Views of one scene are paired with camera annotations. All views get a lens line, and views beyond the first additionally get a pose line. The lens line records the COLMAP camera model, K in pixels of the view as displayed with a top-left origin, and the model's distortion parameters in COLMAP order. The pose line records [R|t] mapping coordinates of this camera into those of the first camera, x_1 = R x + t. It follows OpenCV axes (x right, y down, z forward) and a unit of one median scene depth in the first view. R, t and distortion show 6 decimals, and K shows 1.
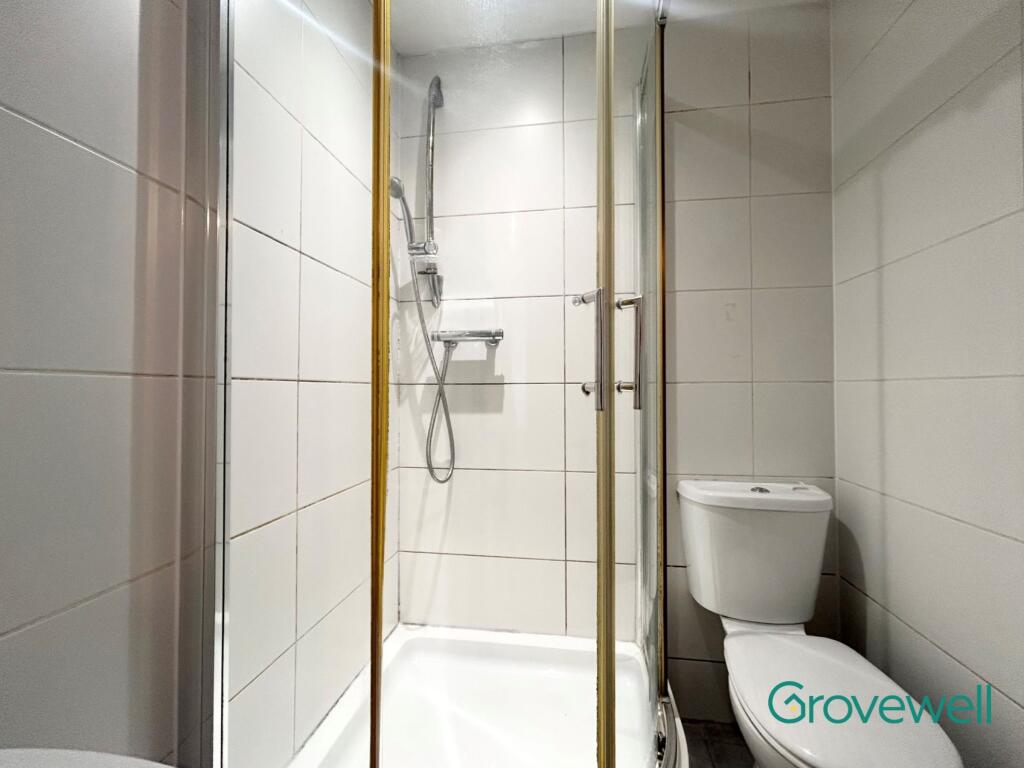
lens RADIAL K [[421.0, 0, 509.1], [0, 421.0, 382.8], [0, 0, 1]] dist [-0.003544, 0.000131]
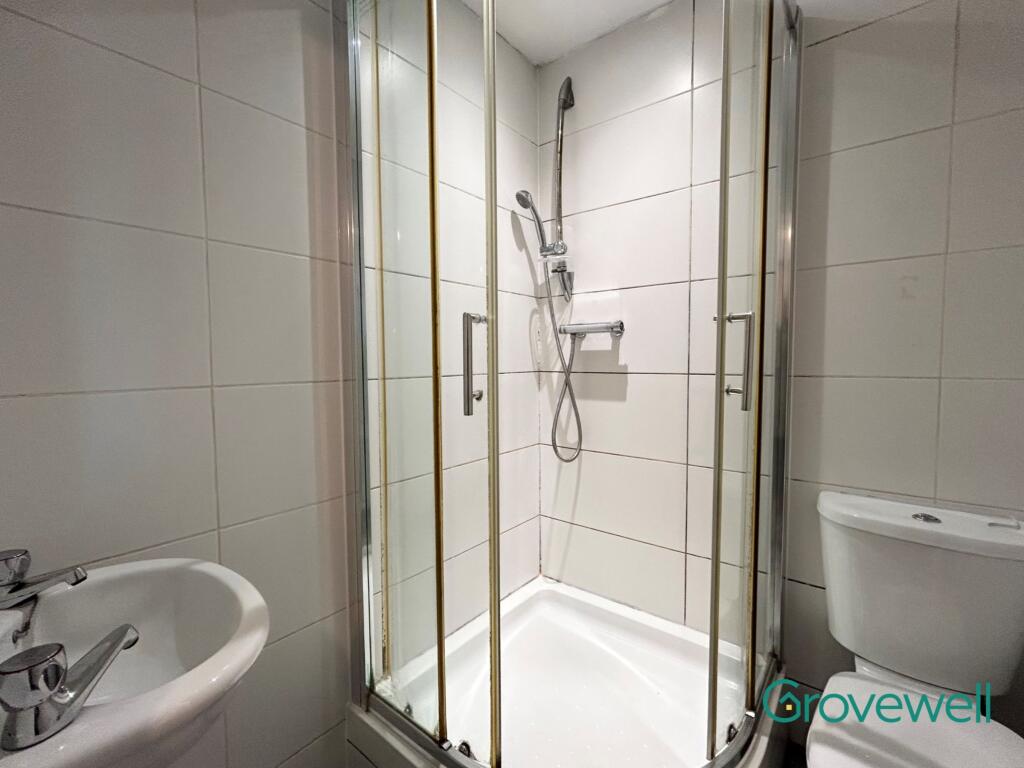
lens RADIAL K [[418.7, 0, 512.0], [0, 418.7, 384.0], [0, 0, 1]] dist [-0.000230, 0.000069]
pose [[0.879718, 0.024926, -0.474842, 0.226048], [0.010159, 0.997412, 0.071178, -0.047182], [0.475387, -0.067440, 0.877188, -0.030711]]
